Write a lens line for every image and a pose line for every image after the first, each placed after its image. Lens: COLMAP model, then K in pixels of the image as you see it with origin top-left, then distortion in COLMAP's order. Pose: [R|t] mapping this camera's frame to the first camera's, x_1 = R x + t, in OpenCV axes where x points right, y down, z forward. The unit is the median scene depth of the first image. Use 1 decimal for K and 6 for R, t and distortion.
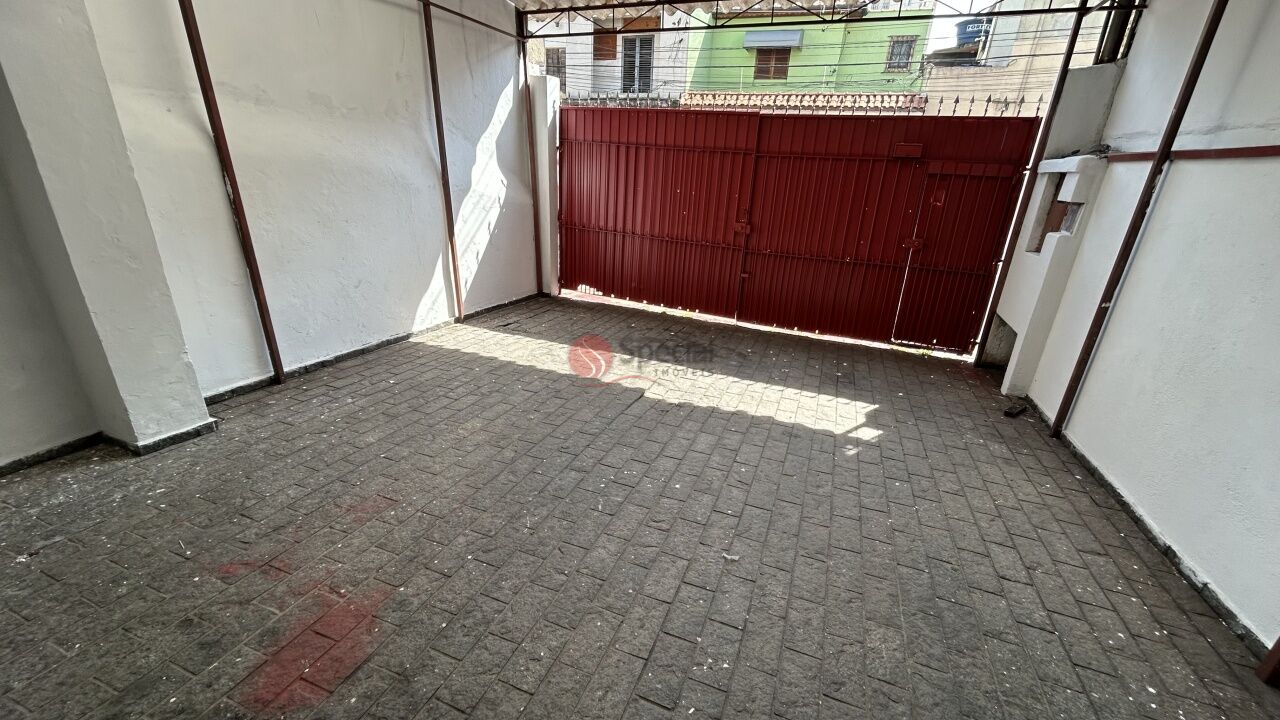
lens RADIAL K [[517.2, 0, 635.6], [0, 517.2, 359.2], [0, 0, 1]] dist [-0.003945, 0.001881]
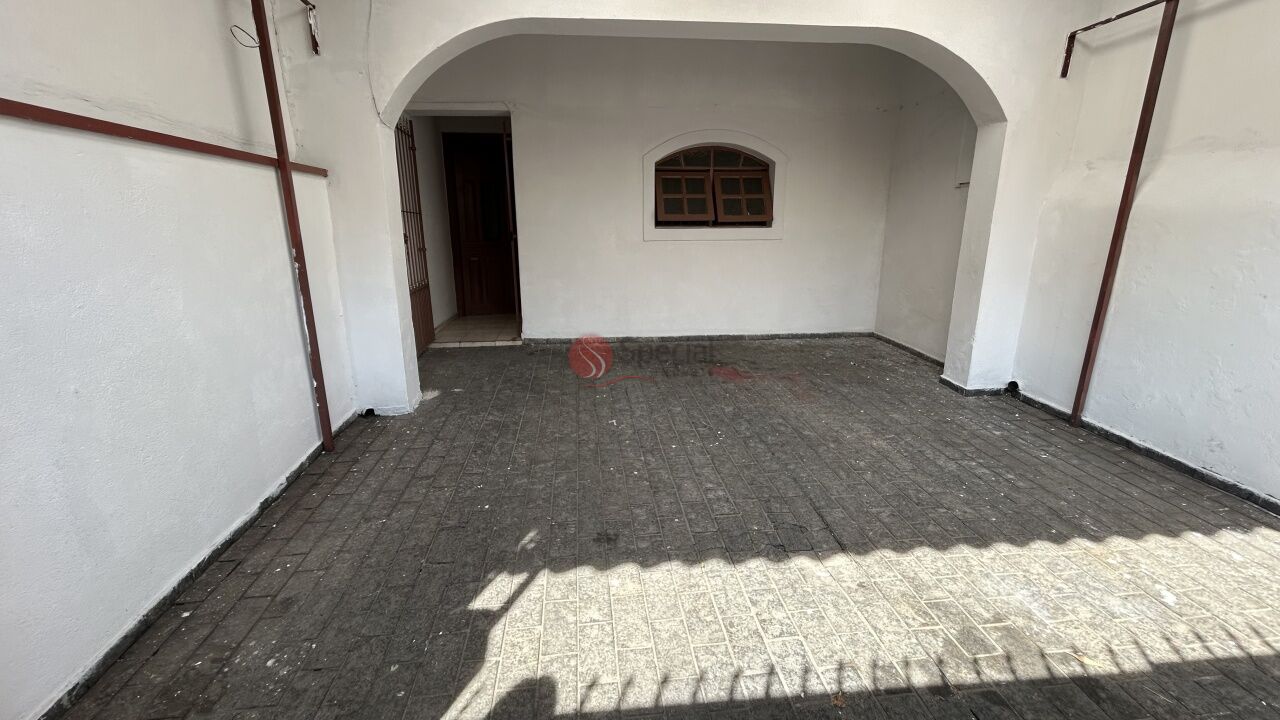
lens RADIAL K [[517.2, 0, 637.0], [0, 517.2, 360.1], [0, 0, 1]] dist [-0.003945, 0.001881]
pose [[-0.883917, 0.071930, -0.462079, 0.574080], [-0.205418, 0.827947, 0.521831, -0.443911], [0.420113, 0.556175, -0.717060, 1.380833]]
